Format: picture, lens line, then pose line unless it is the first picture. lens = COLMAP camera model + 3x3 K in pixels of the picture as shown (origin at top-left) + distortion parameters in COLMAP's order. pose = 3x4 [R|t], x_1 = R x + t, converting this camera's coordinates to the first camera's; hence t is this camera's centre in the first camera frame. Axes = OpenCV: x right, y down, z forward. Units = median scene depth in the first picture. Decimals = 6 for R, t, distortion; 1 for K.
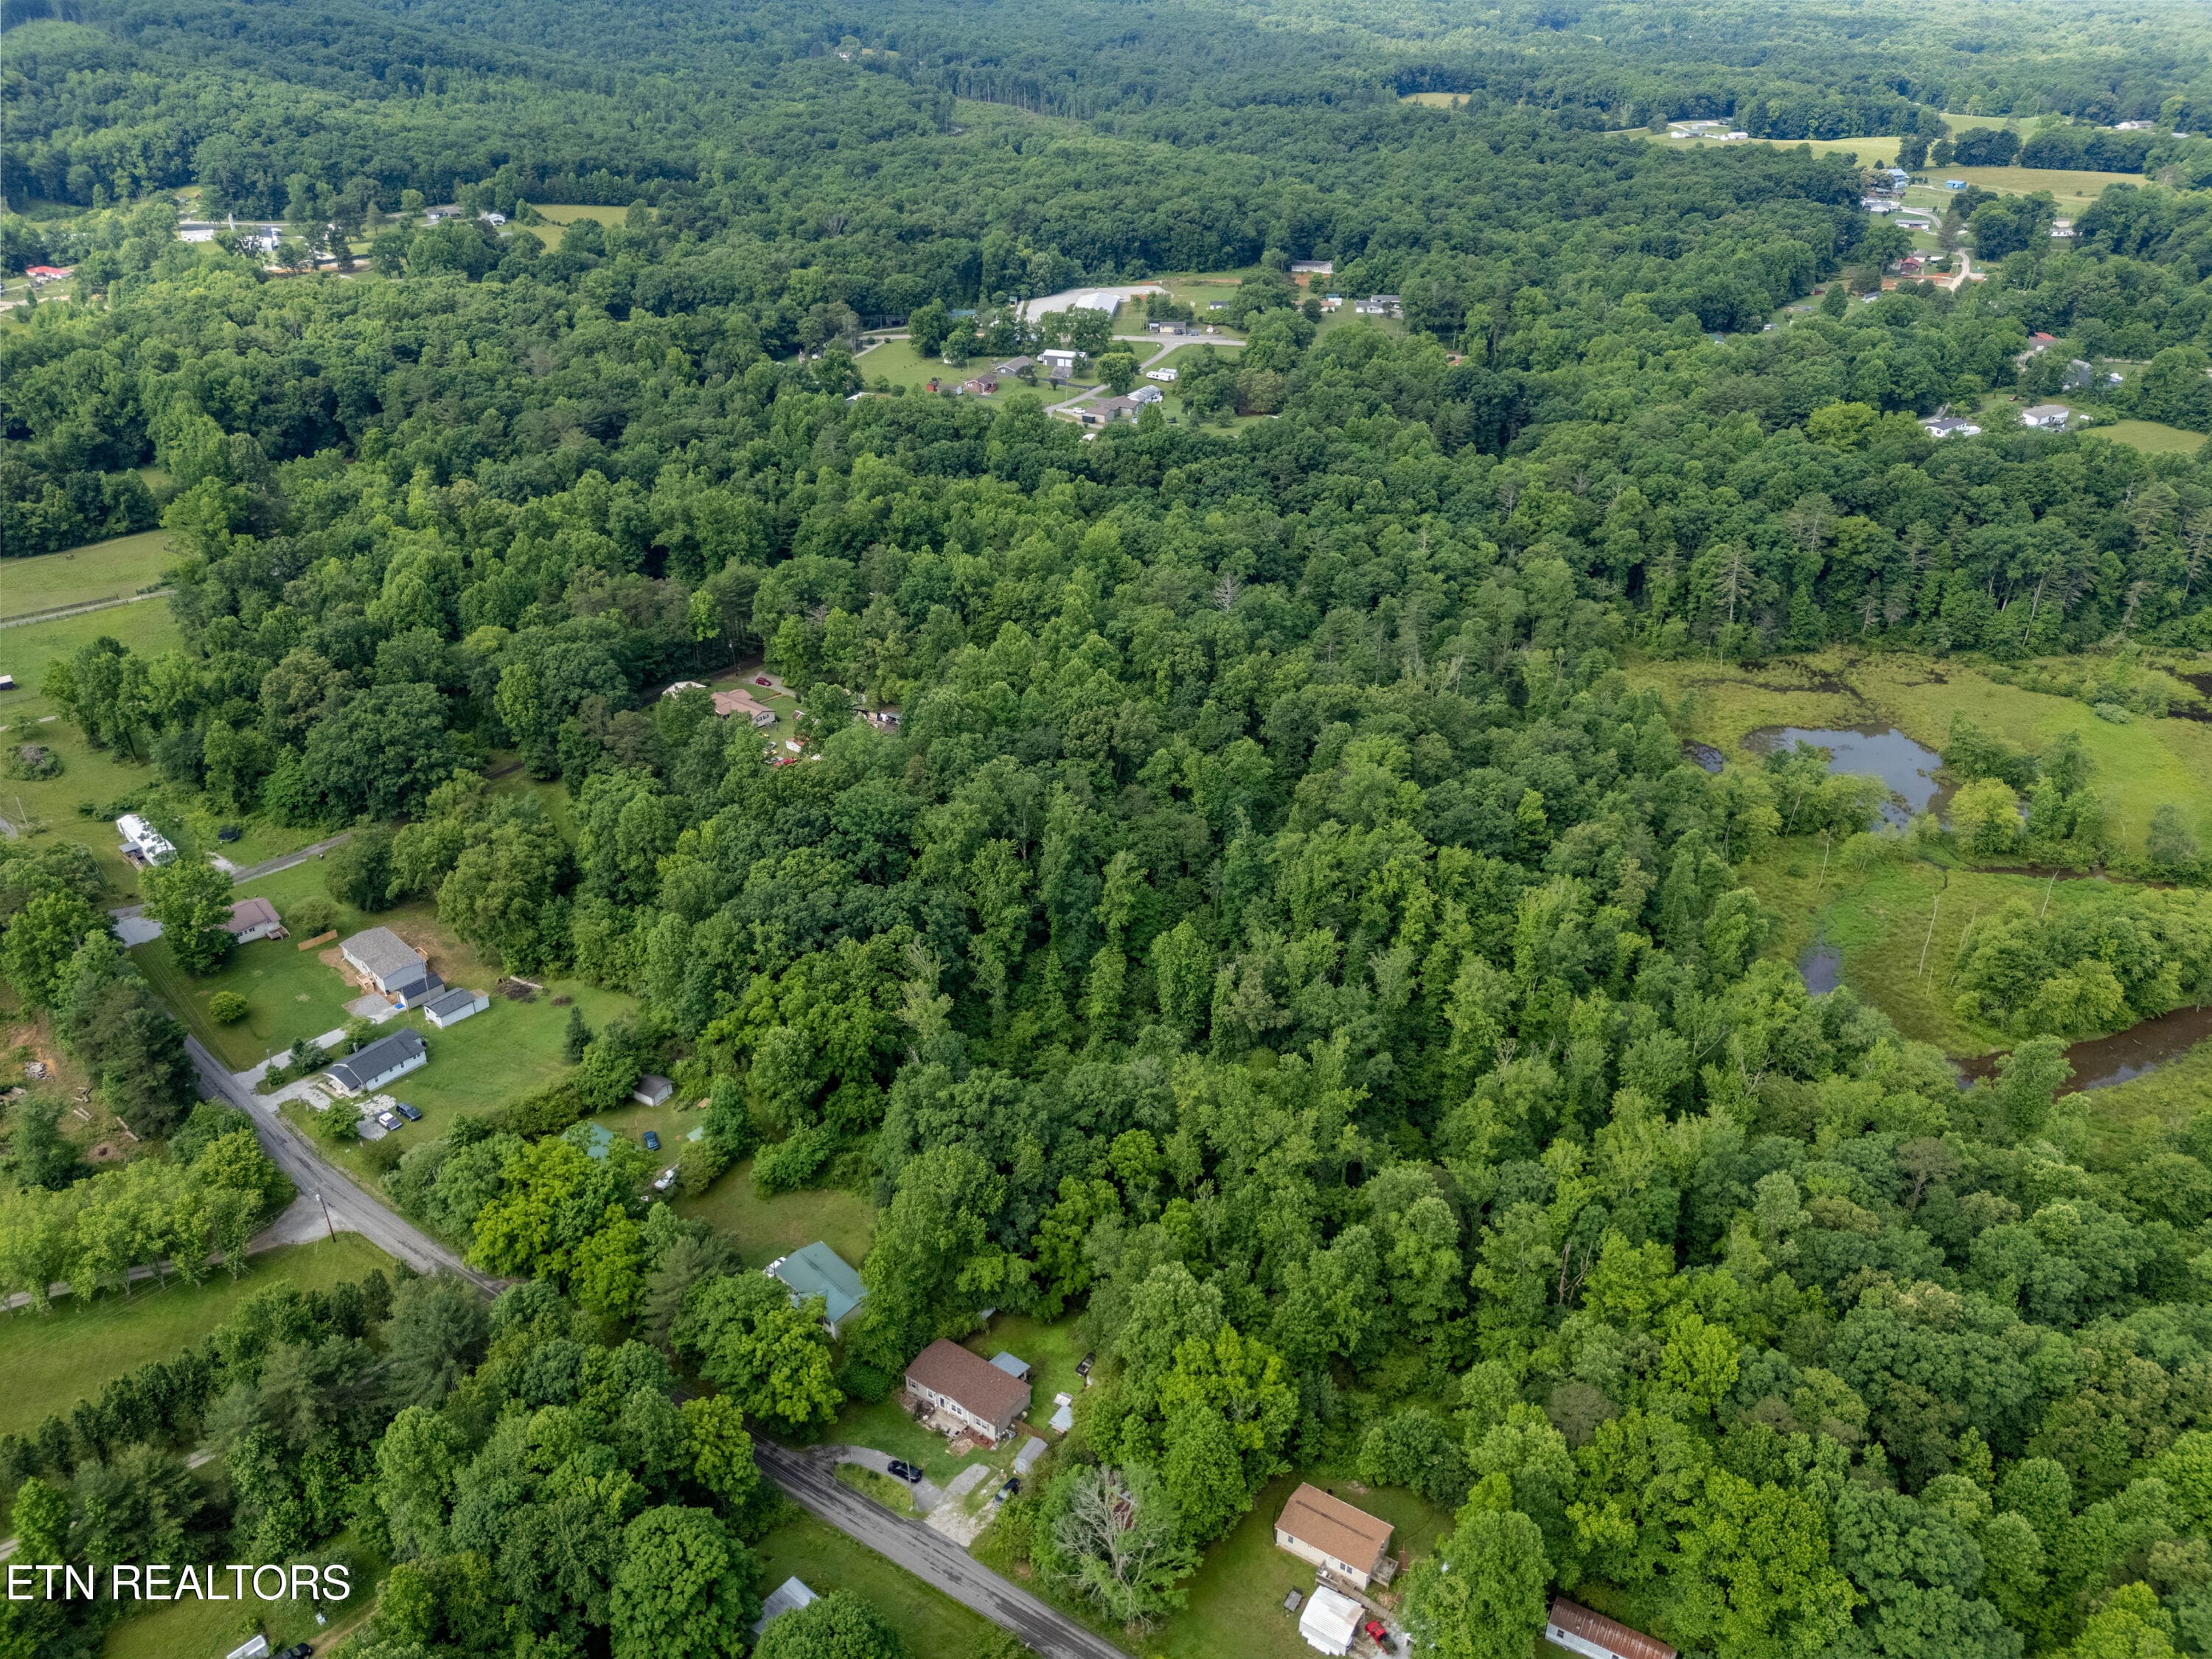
lens RADIAL K [[1632.2, 0, 1108.3], [0, 1632.2, 828.0], [0, 0, 1]] dist [0.053071, -0.045898]
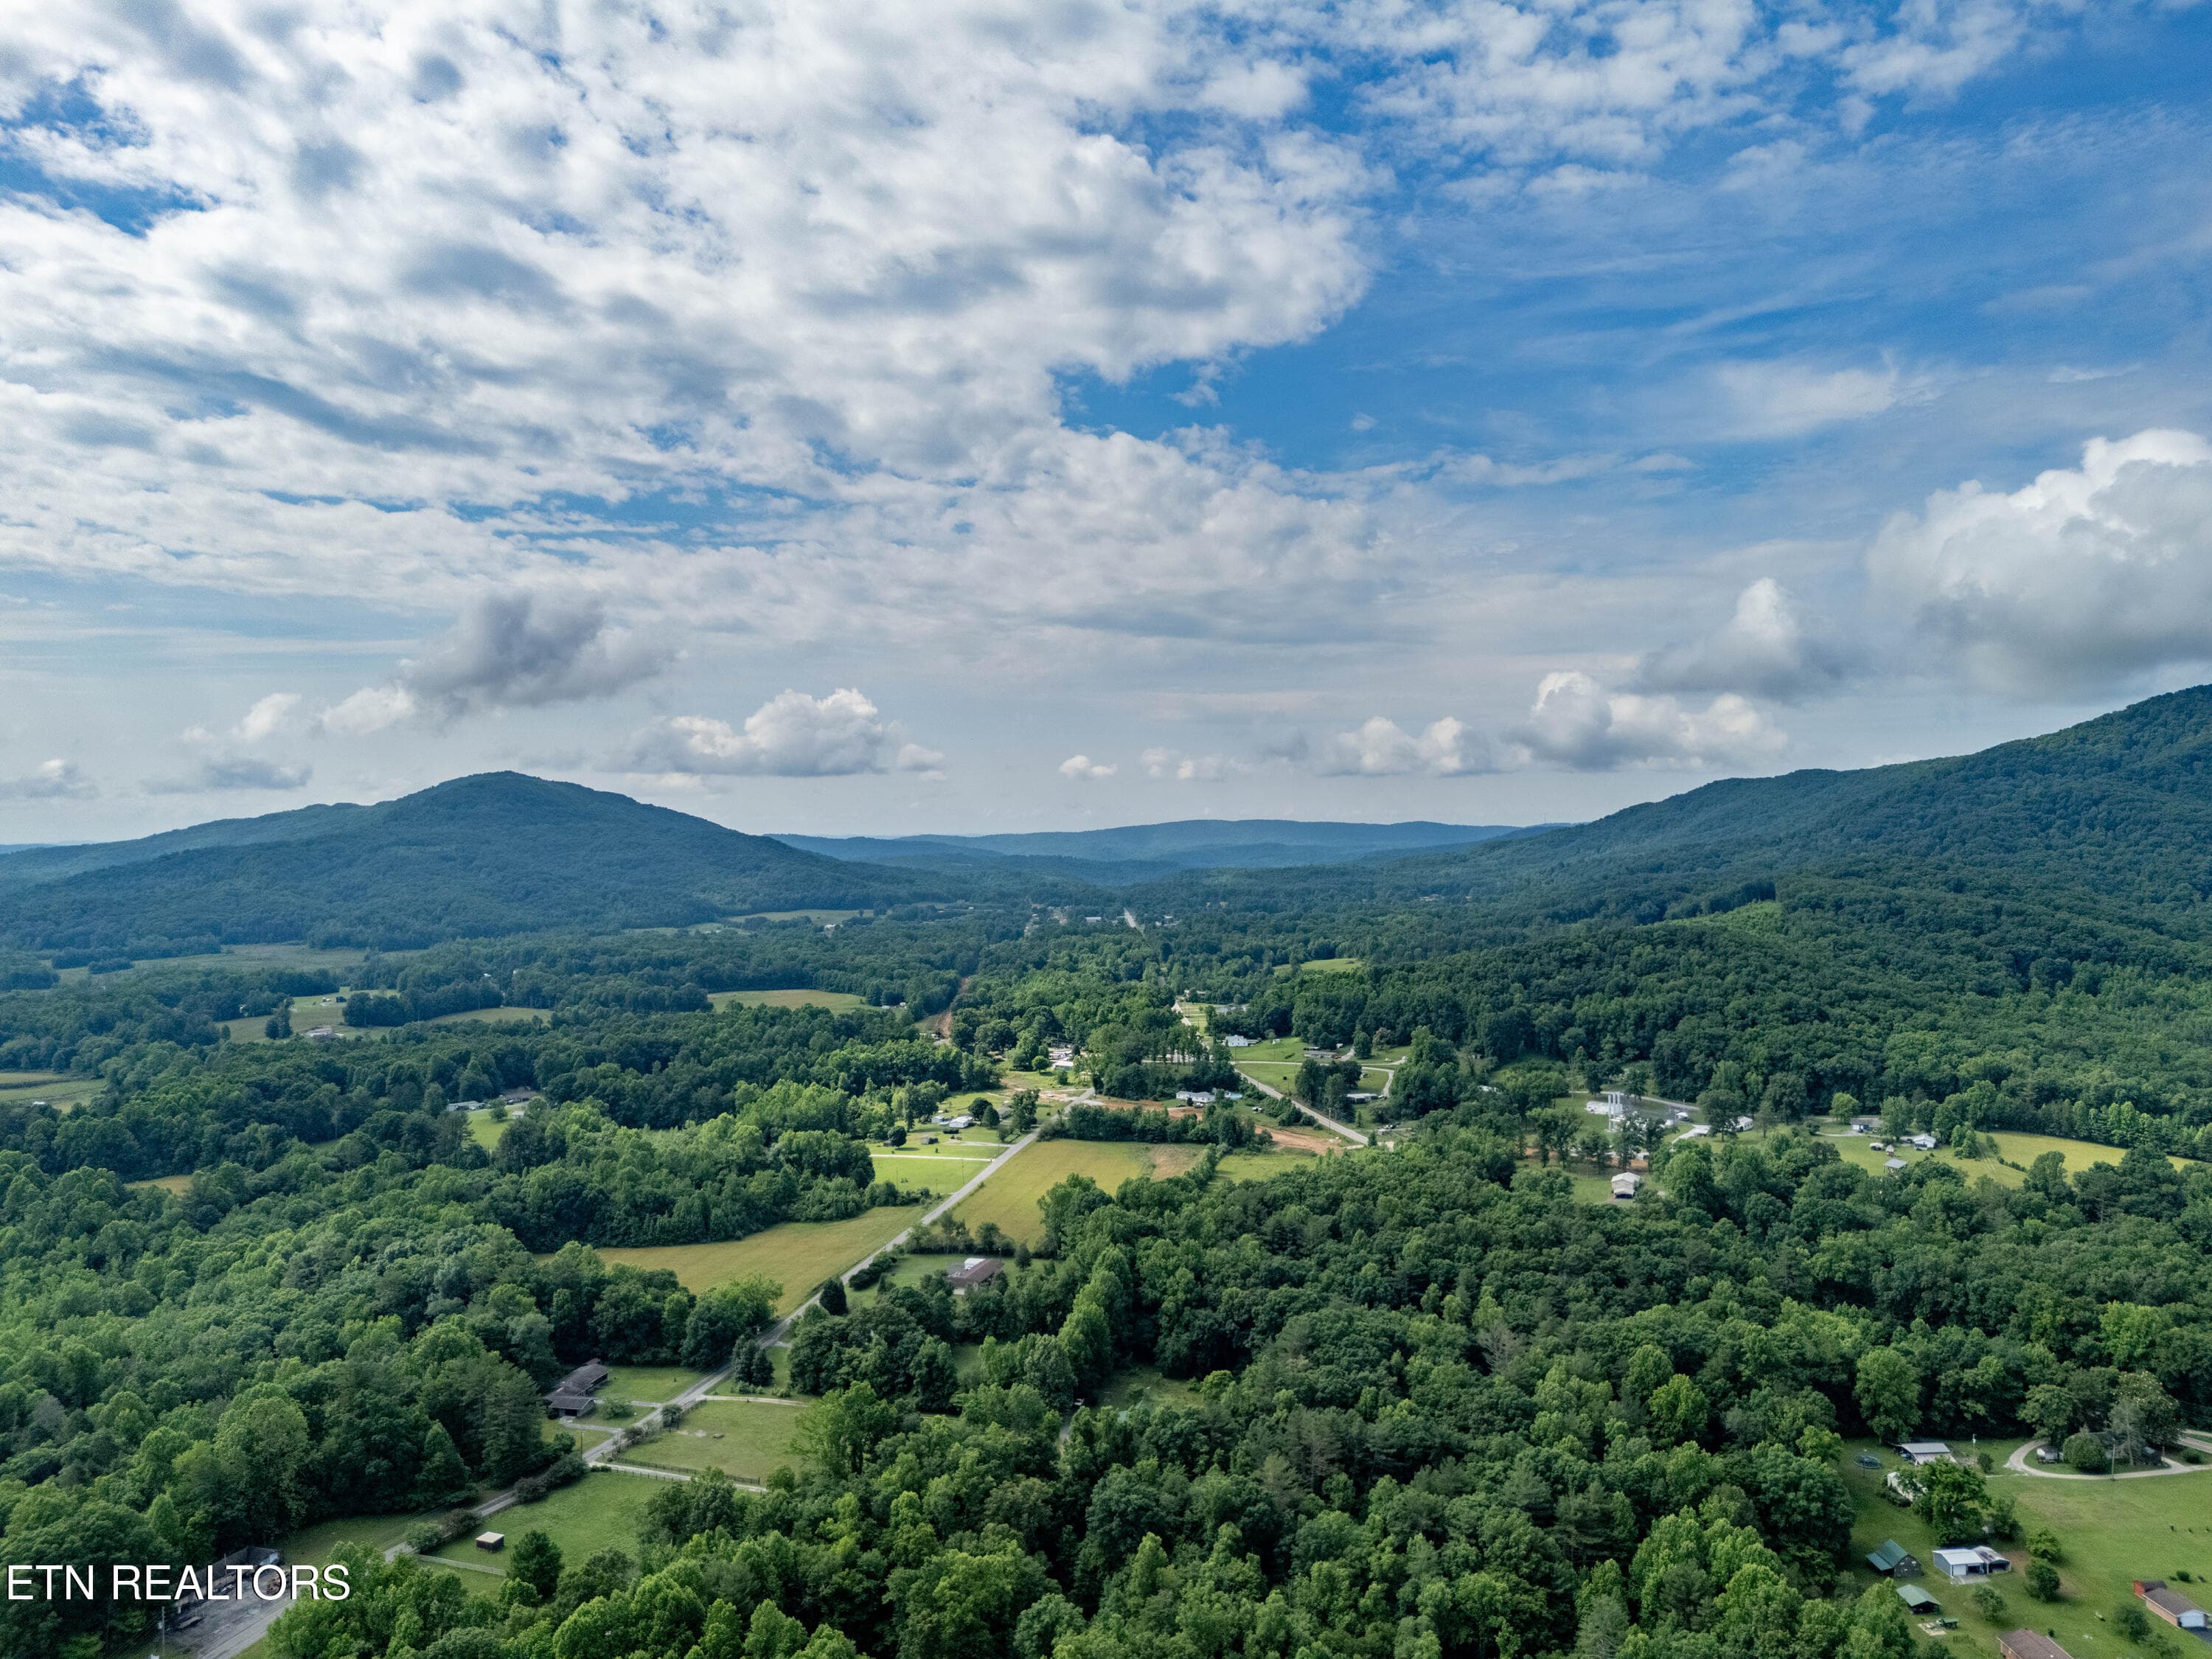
lens RADIAL K [[1632.2, 0, 1121.5], [0, 1632.2, 826.7], [0, 0, 1]] dist [0.053071, -0.045898]
pose [[0.484135, -0.002952, -0.874988, 0.265057], [-0.413766, 0.880350, -0.231909, -0.312689], [0.770981, 0.474316, 0.424986, 0.580412]]
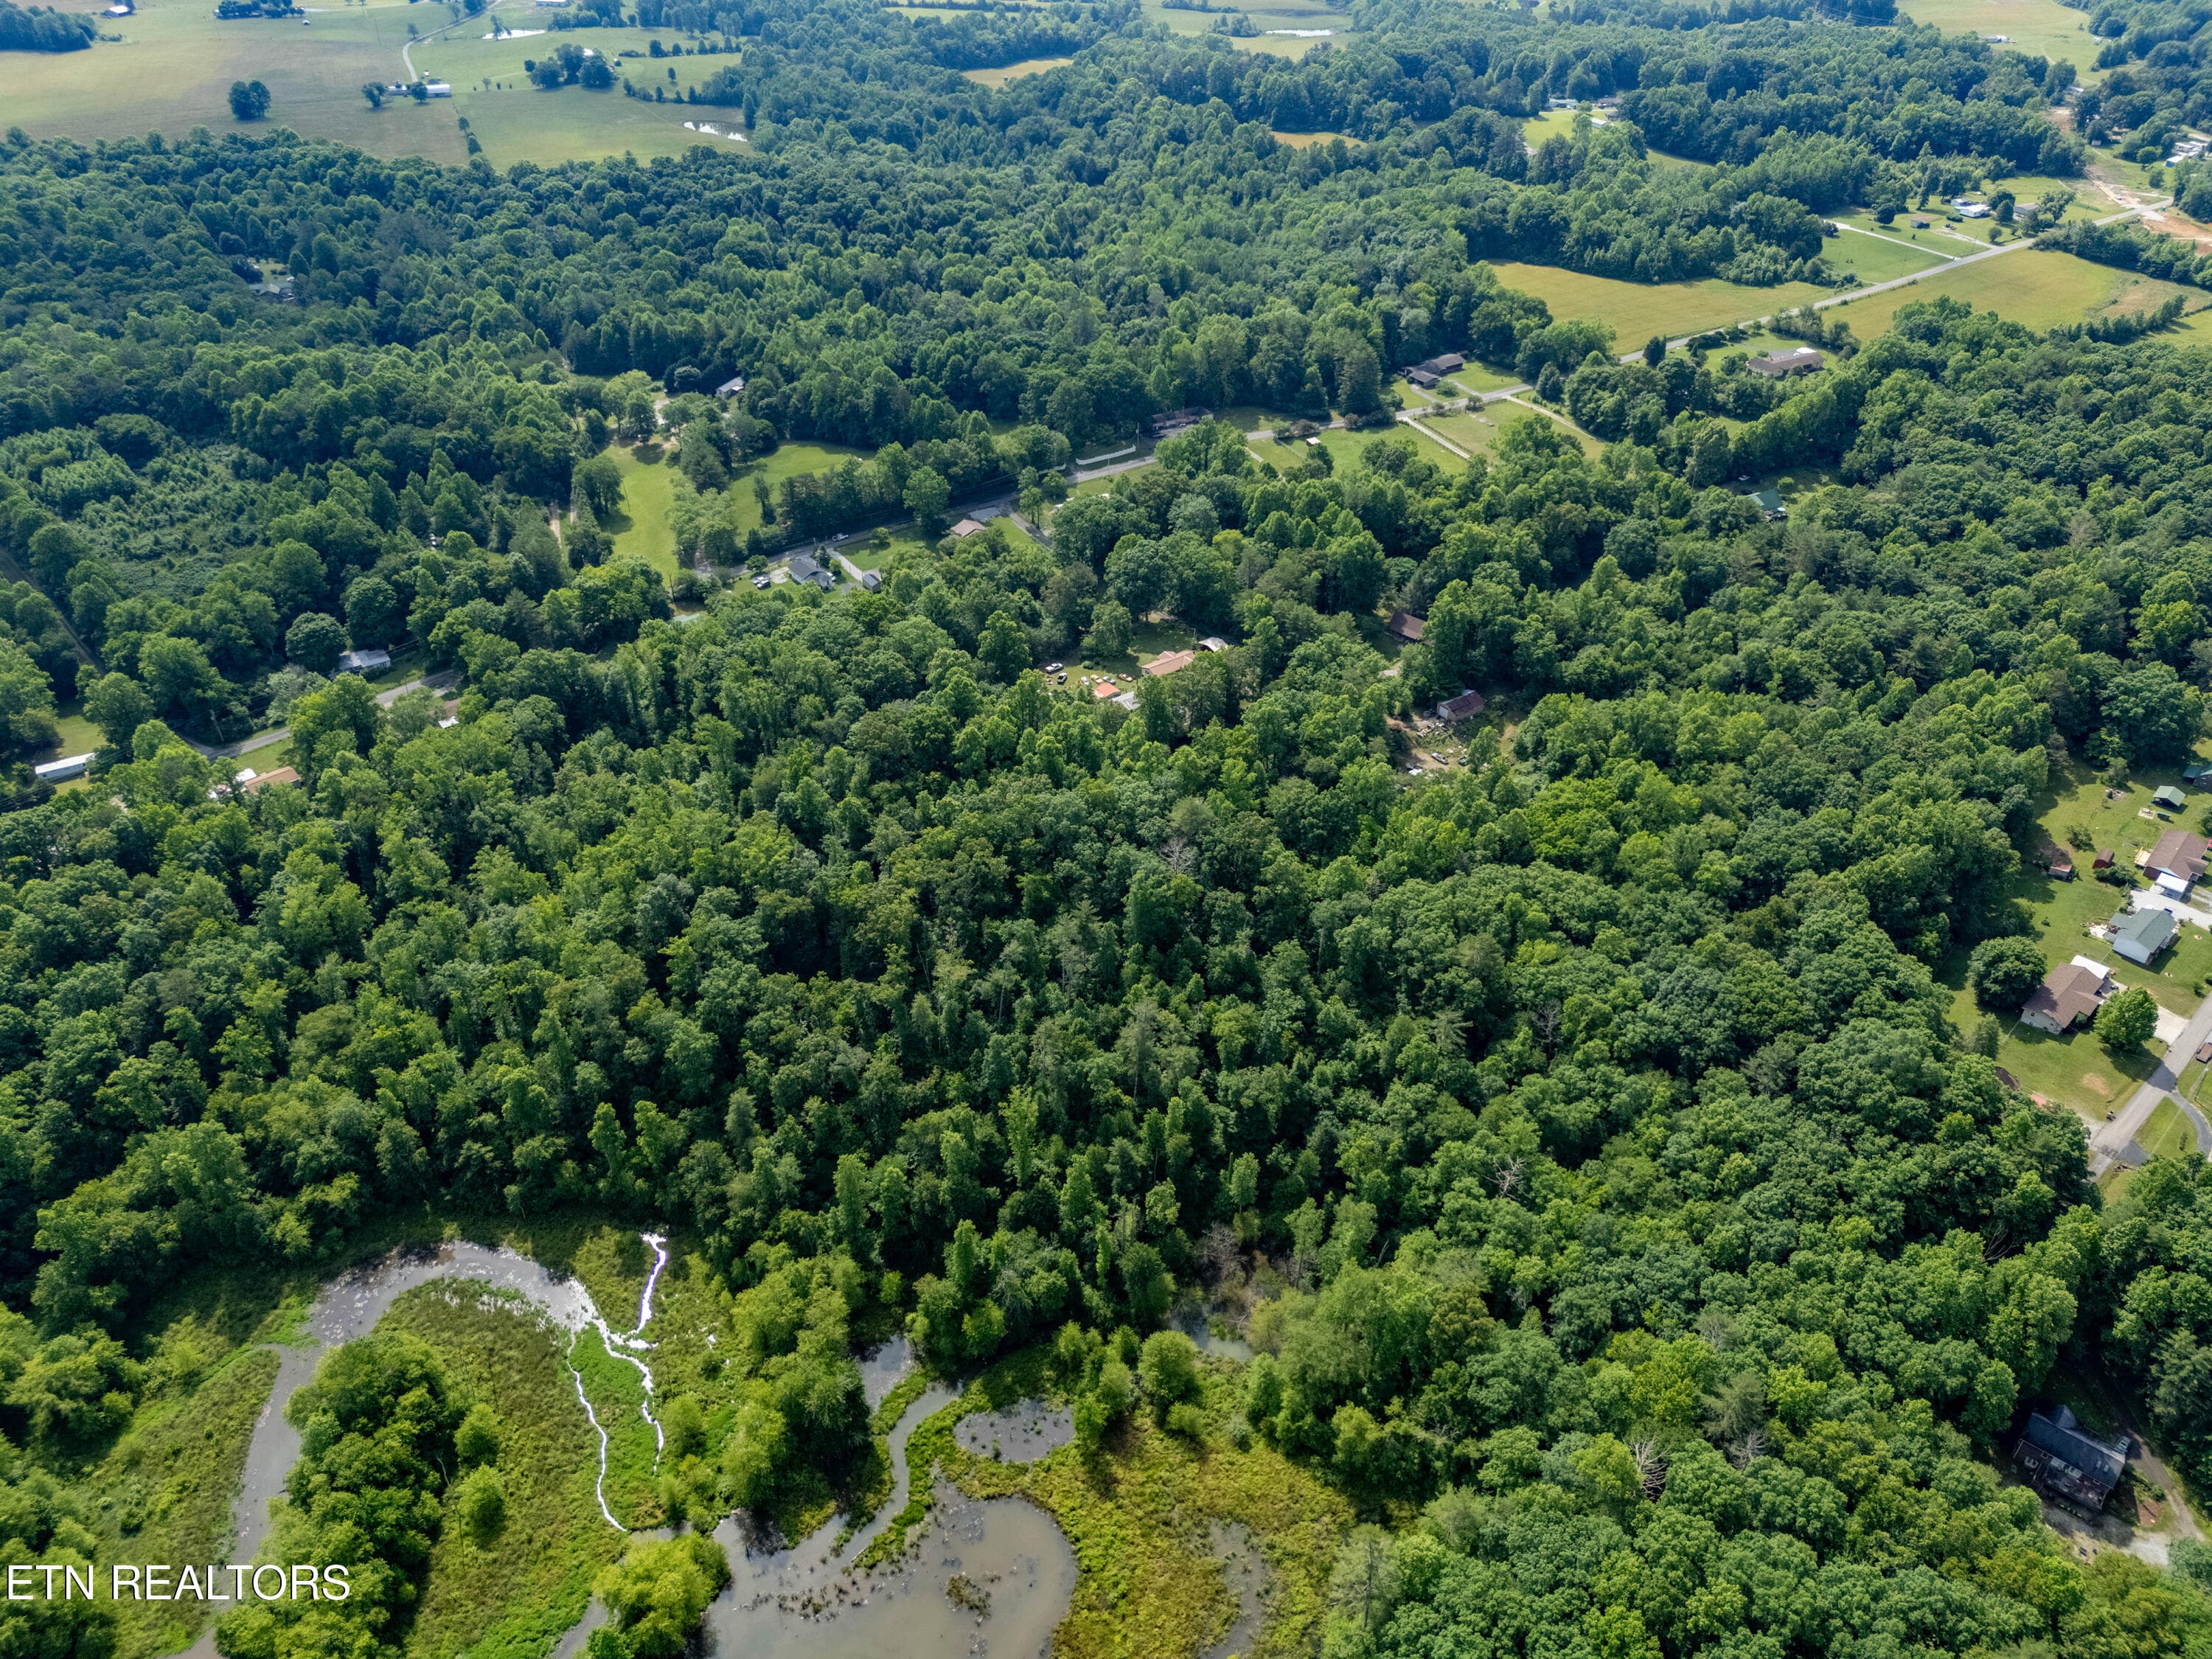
lens RADIAL K [[1632.2, 0, 1104.9], [0, 1632.2, 829.7], [0, 0, 1]] dist [0.053071, -0.045898]
pose [[-0.250210, 0.559772, -0.789968, 0.684341], [-0.481008, 0.636235, 0.603188, -0.585621], [0.840253, 0.530905, 0.110062, 0.723345]]
